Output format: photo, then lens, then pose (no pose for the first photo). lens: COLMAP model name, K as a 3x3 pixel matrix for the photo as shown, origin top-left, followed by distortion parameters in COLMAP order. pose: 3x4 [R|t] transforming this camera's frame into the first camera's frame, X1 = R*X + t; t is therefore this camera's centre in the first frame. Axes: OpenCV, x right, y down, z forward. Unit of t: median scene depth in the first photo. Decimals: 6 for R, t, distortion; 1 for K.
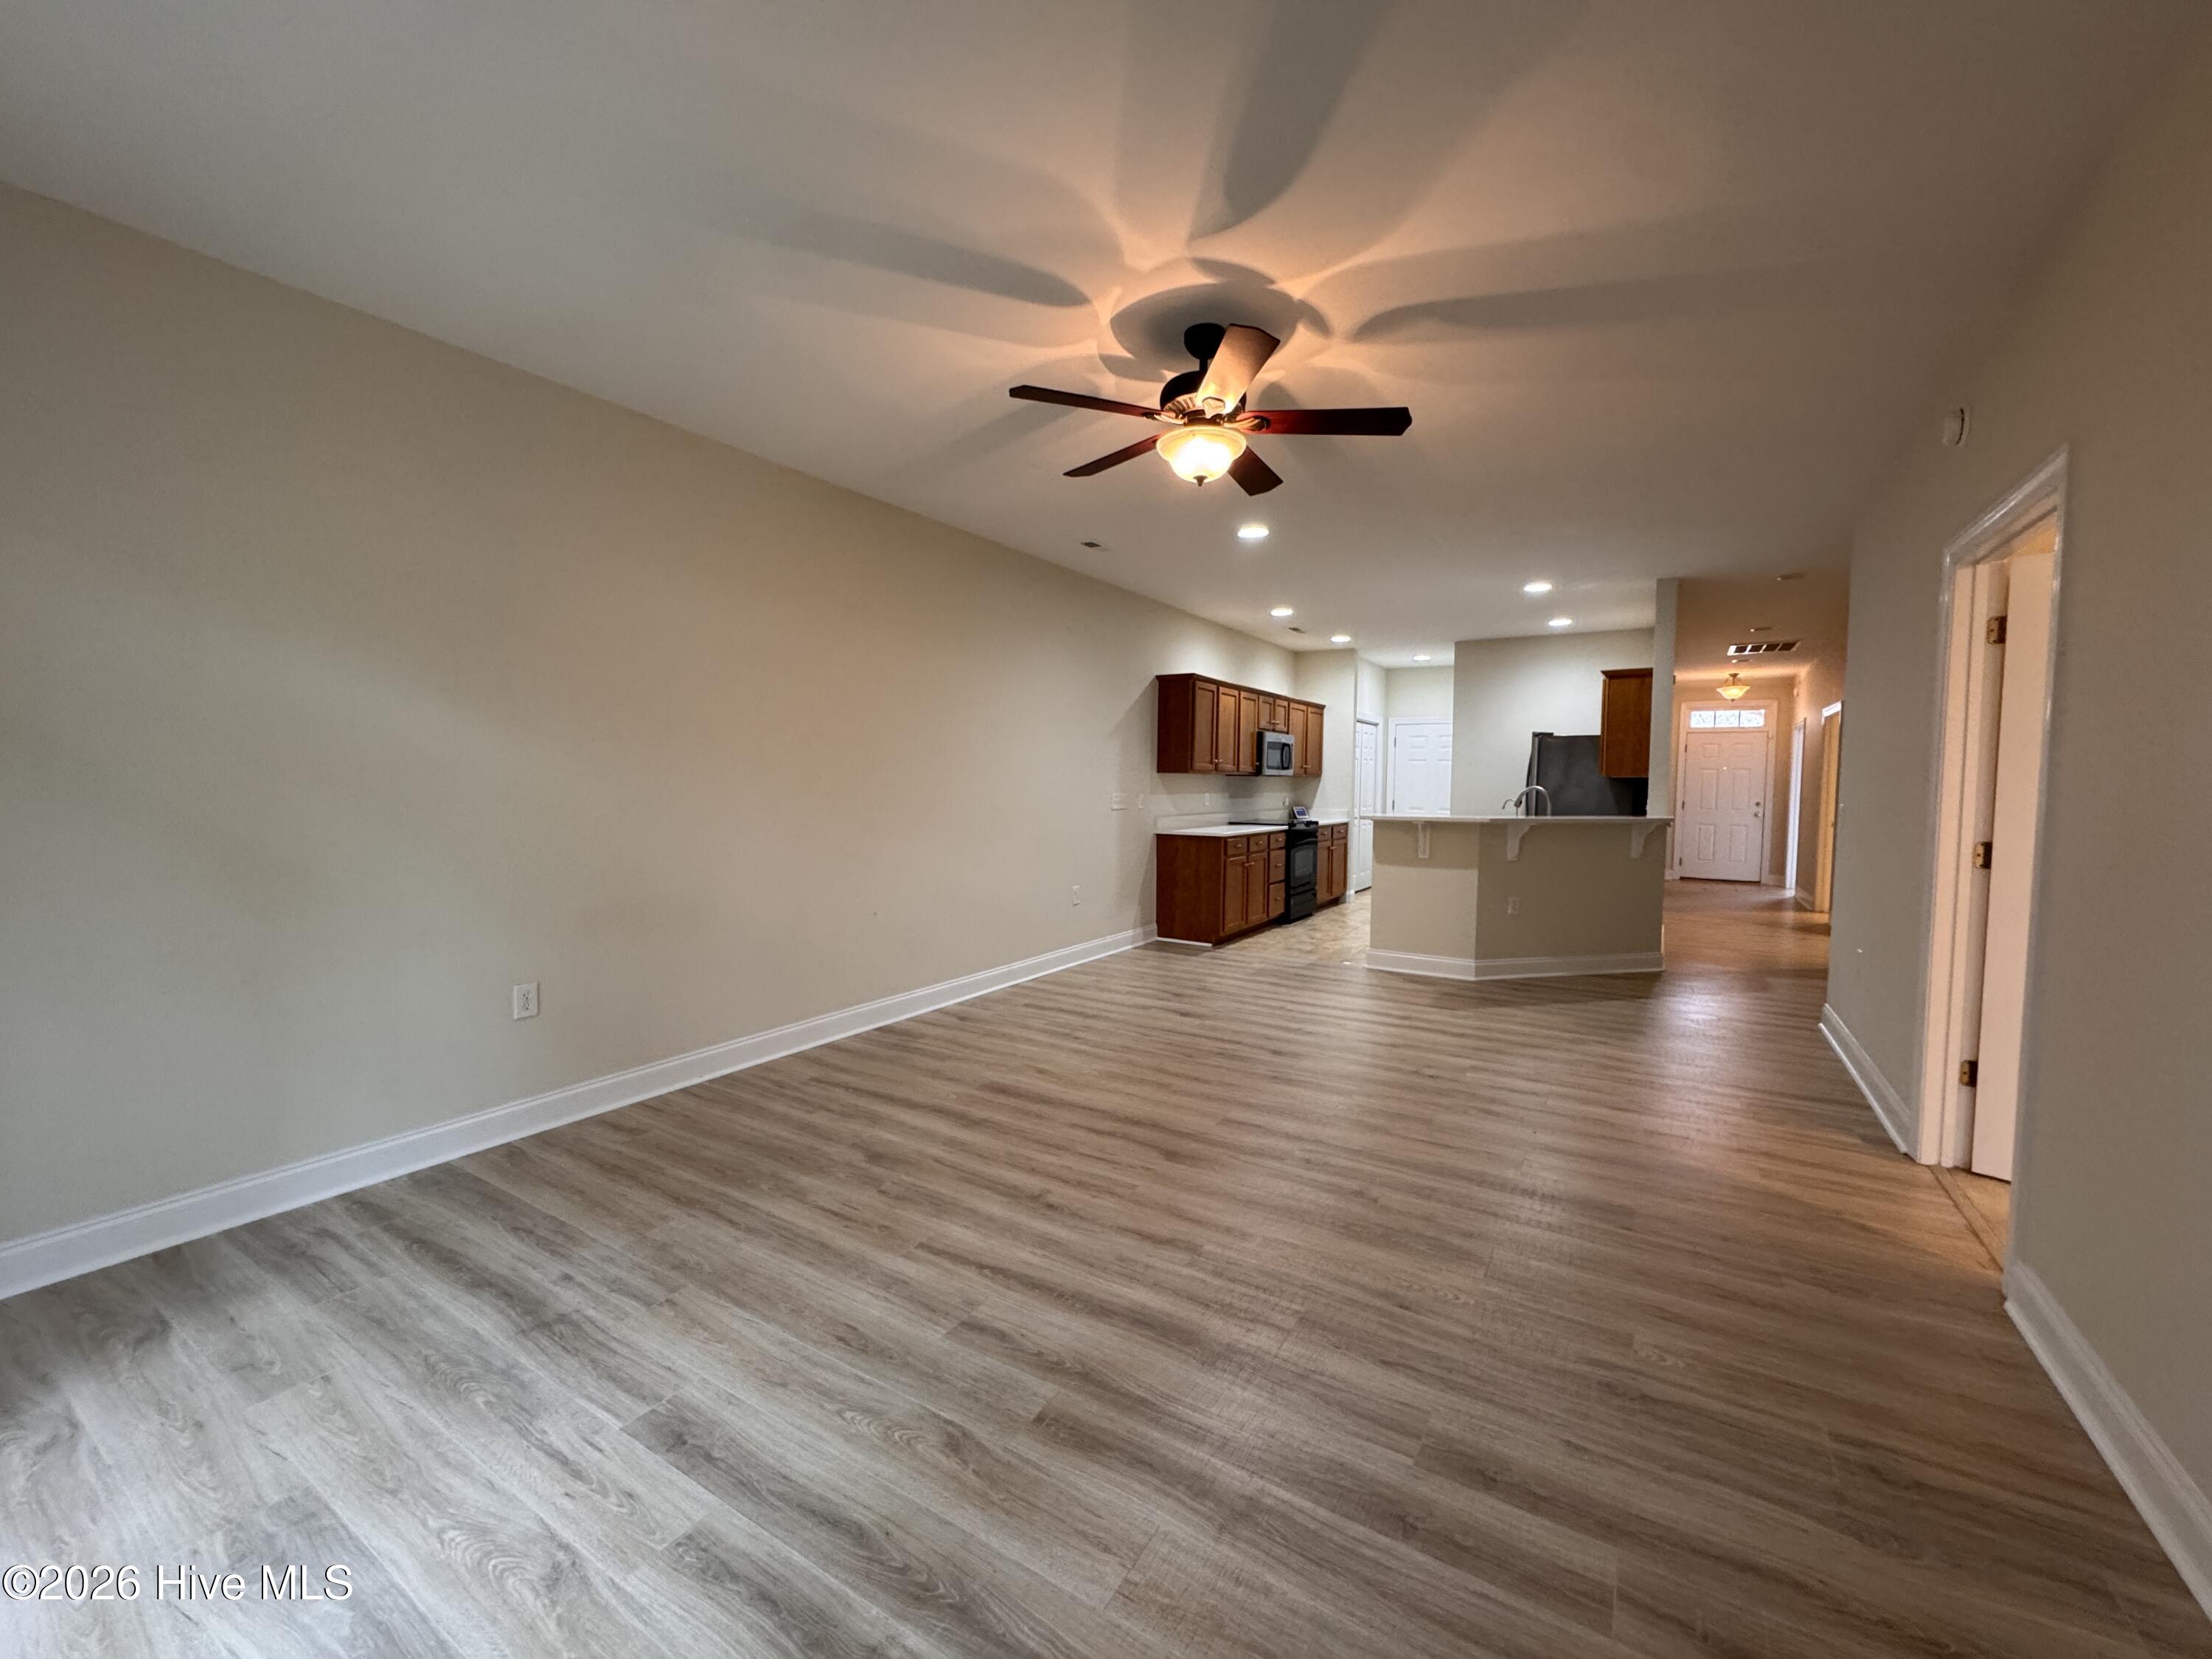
lens RADIAL K [[885.1, 0, 1107.5], [0, 885.1, 827.5], [0, 0, 1]] dist [-0.001624, -0.000193]
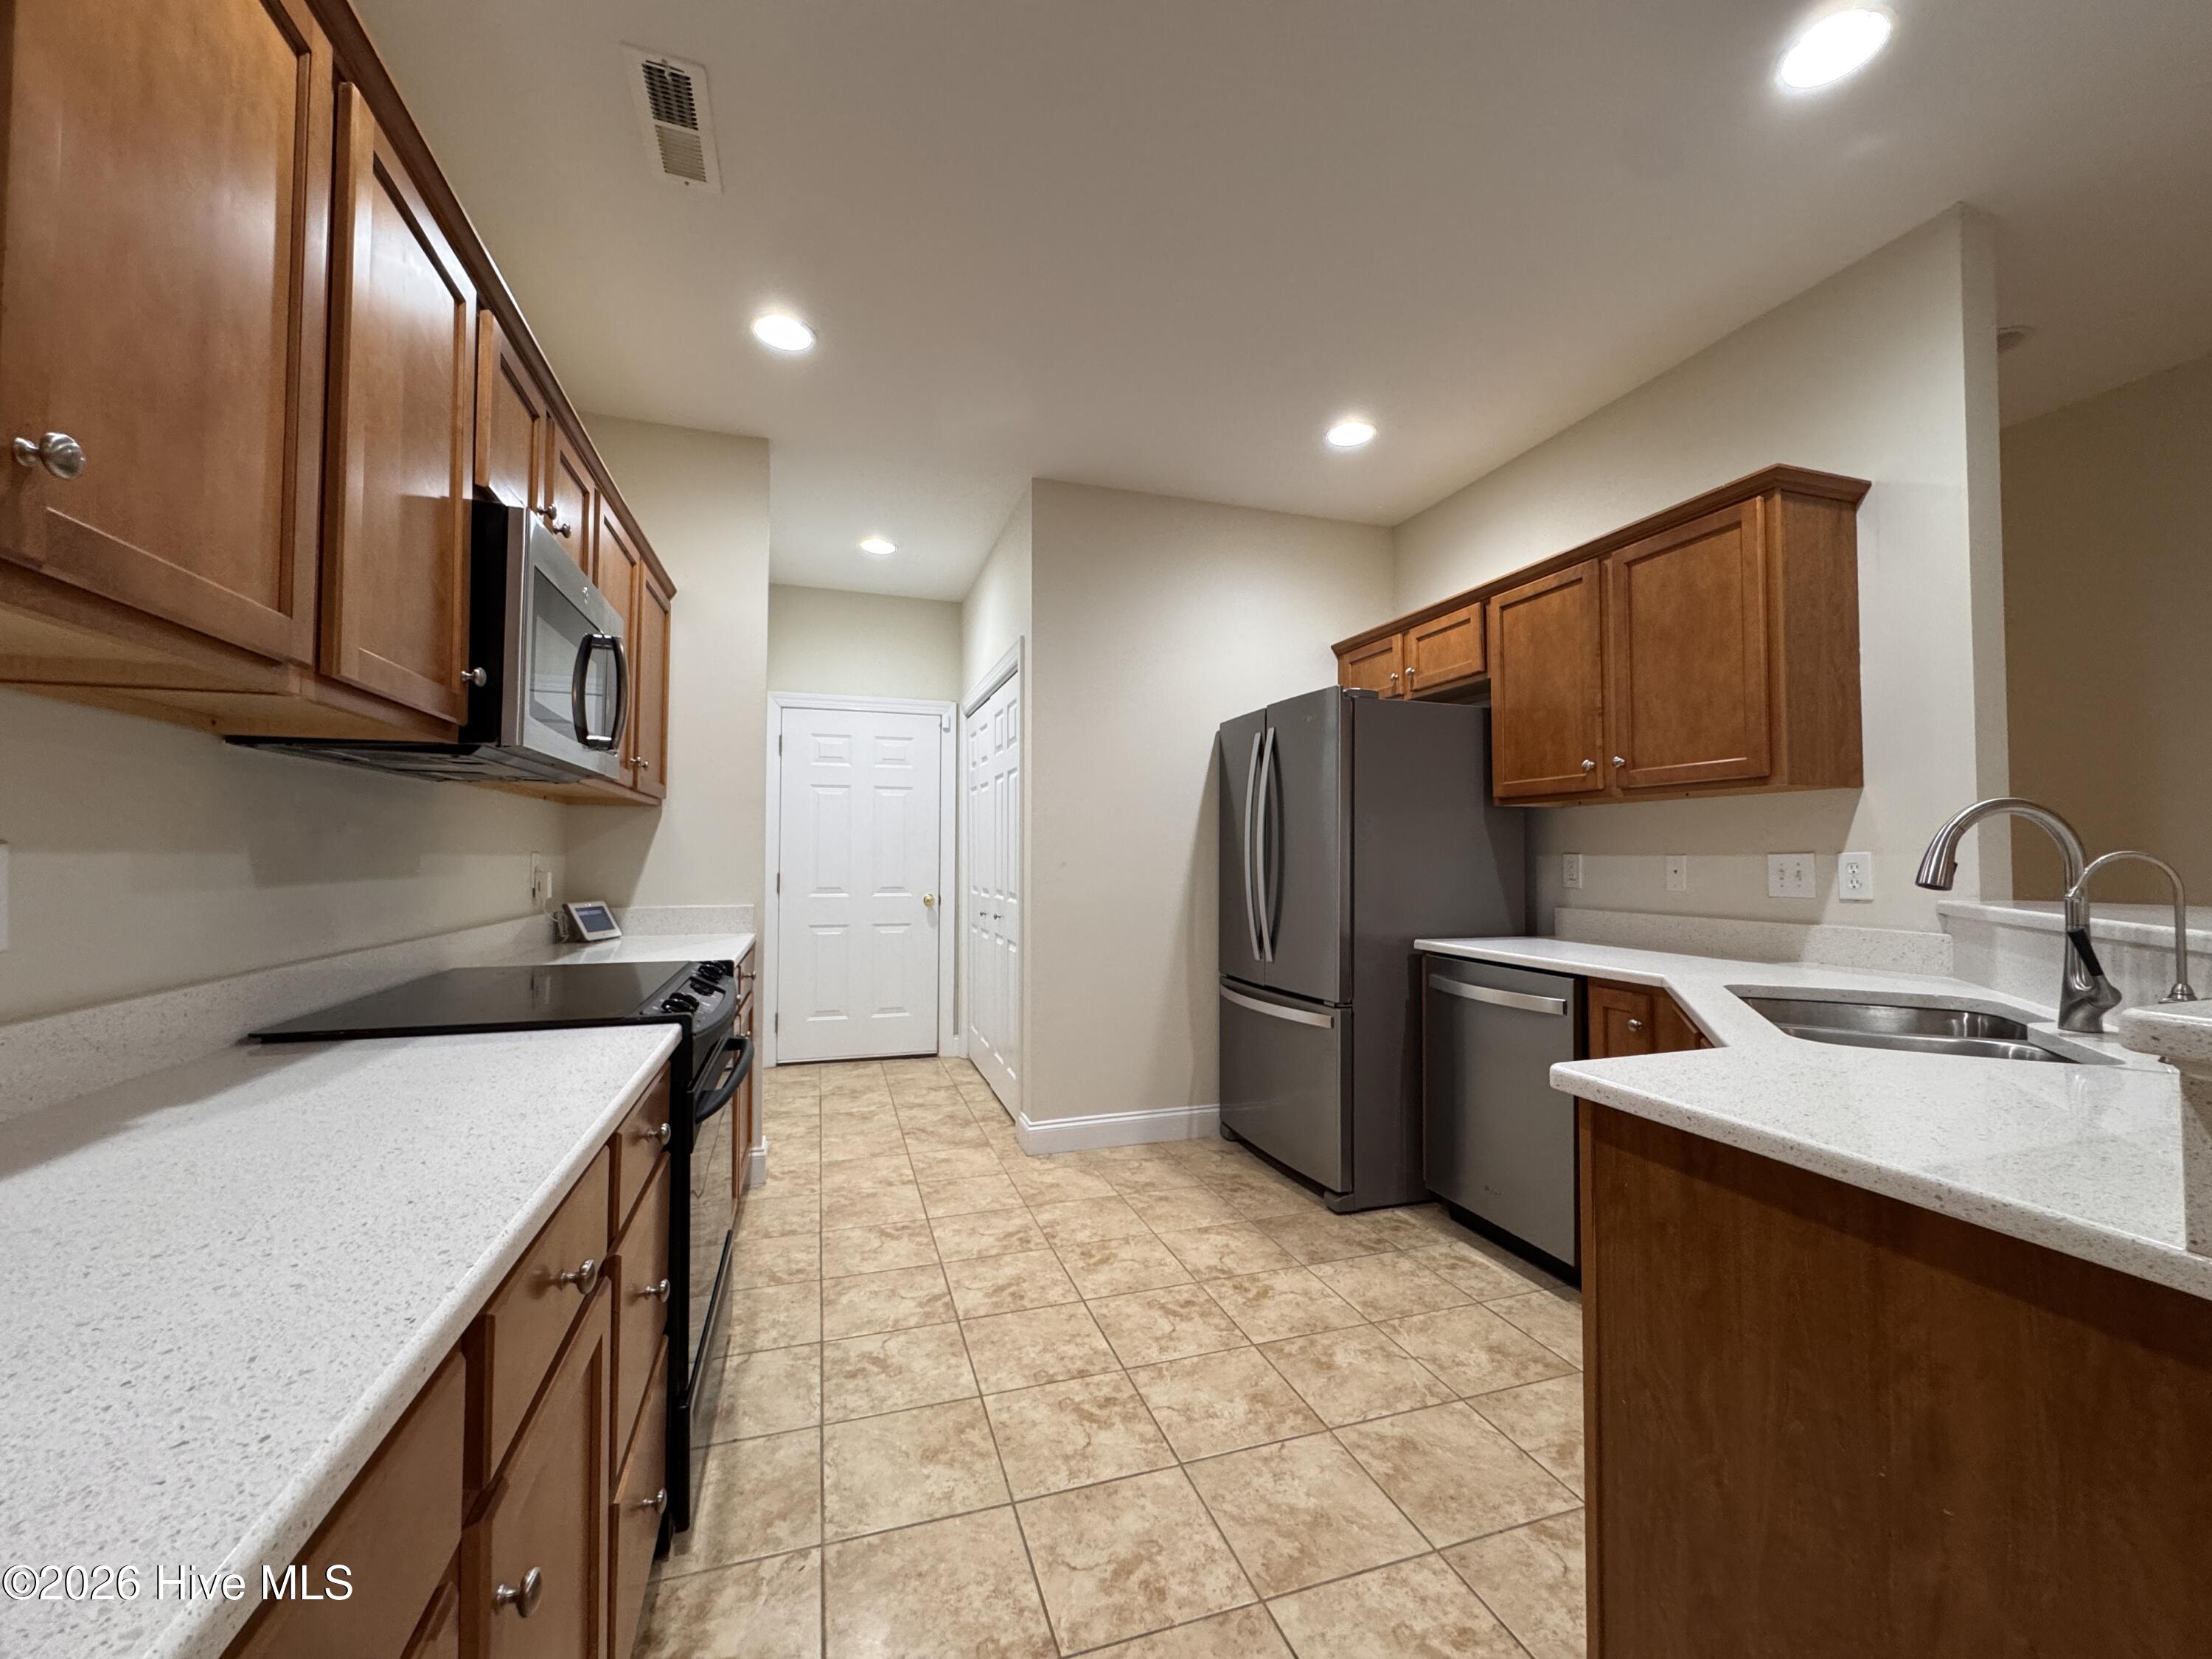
lens RADIAL K [[885.1, 0, 1098.3], [0, 885.1, 829.9], [0, 0, 1]] dist [-0.001624, -0.000193]
pose [[0.652334, 0.015311, 0.757777, 0.278917], [0.043446, 0.997397, -0.057553, -0.061993], [-0.756686, 0.070466, 0.649970, 1.883071]]
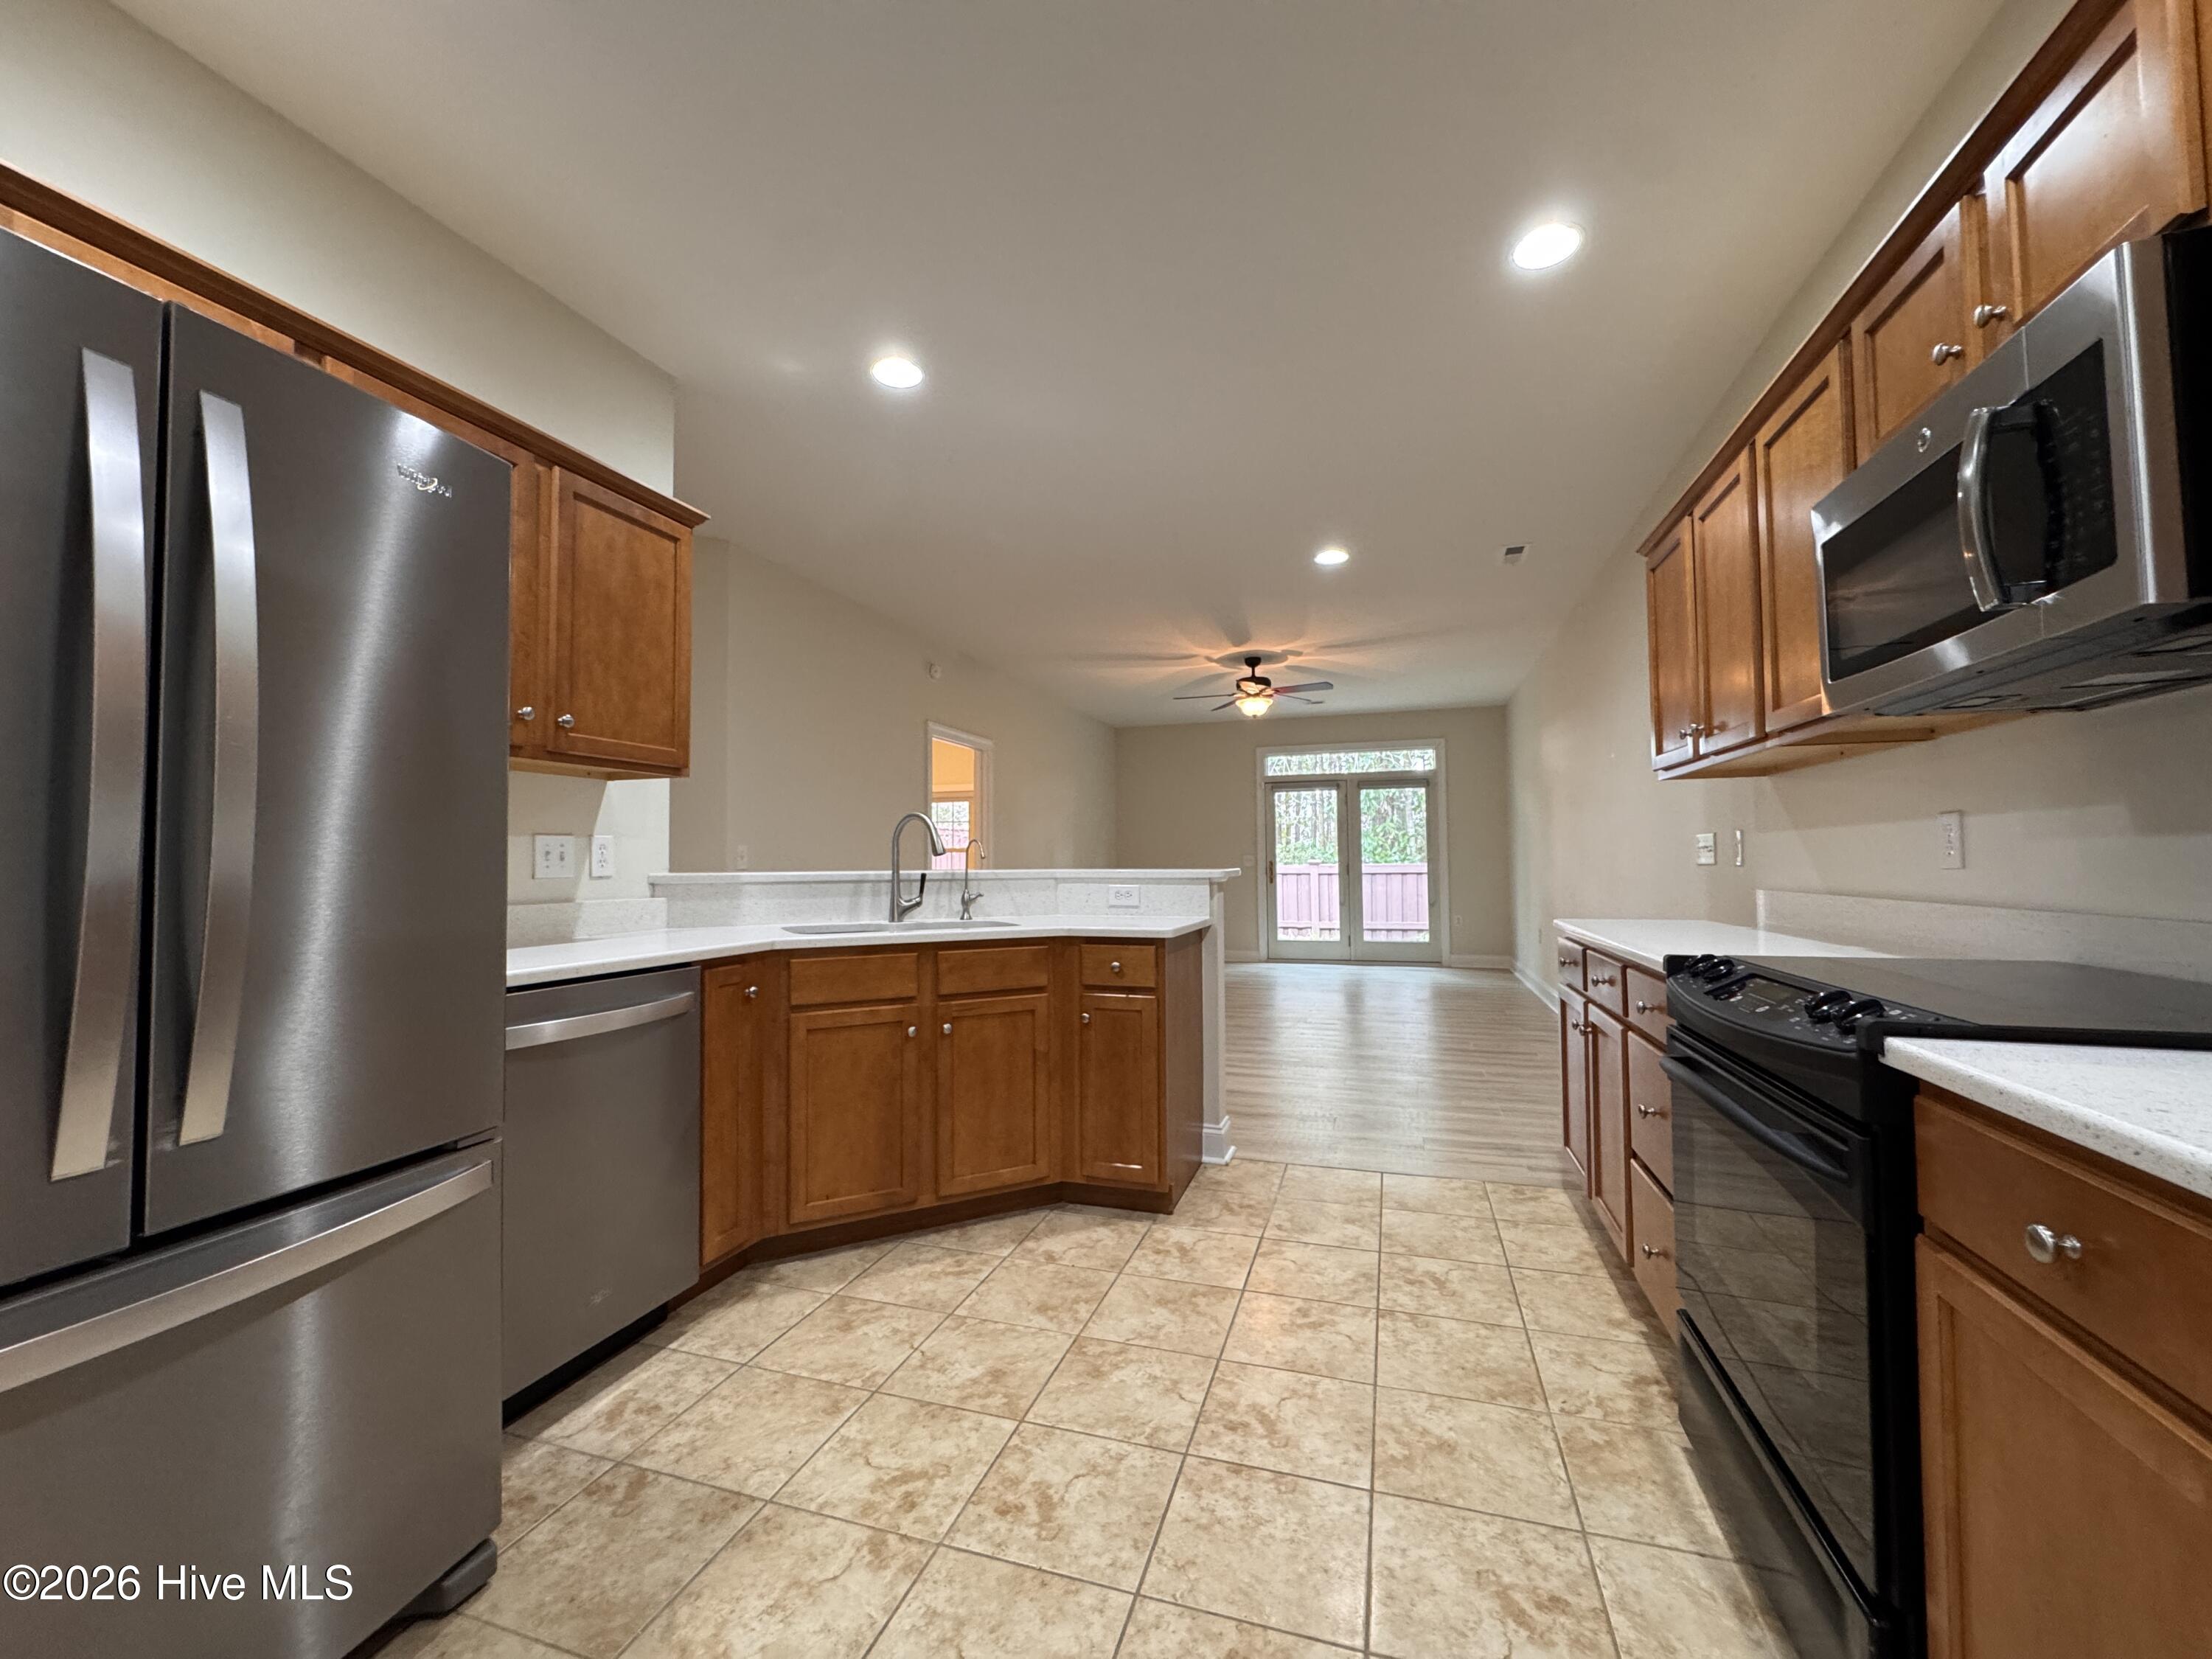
lens RADIAL K [[885.1, 0, 1108.6], [0, 885.1, 830.0], [0, 0, 1]] dist [-0.001624, -0.000193]
pose [[-0.970055, -0.010511, -0.242659, 0.899119], [-0.013105, 0.999873, 0.009076, -0.076400], [0.242533, 0.011984, -0.970069, 2.722465]]
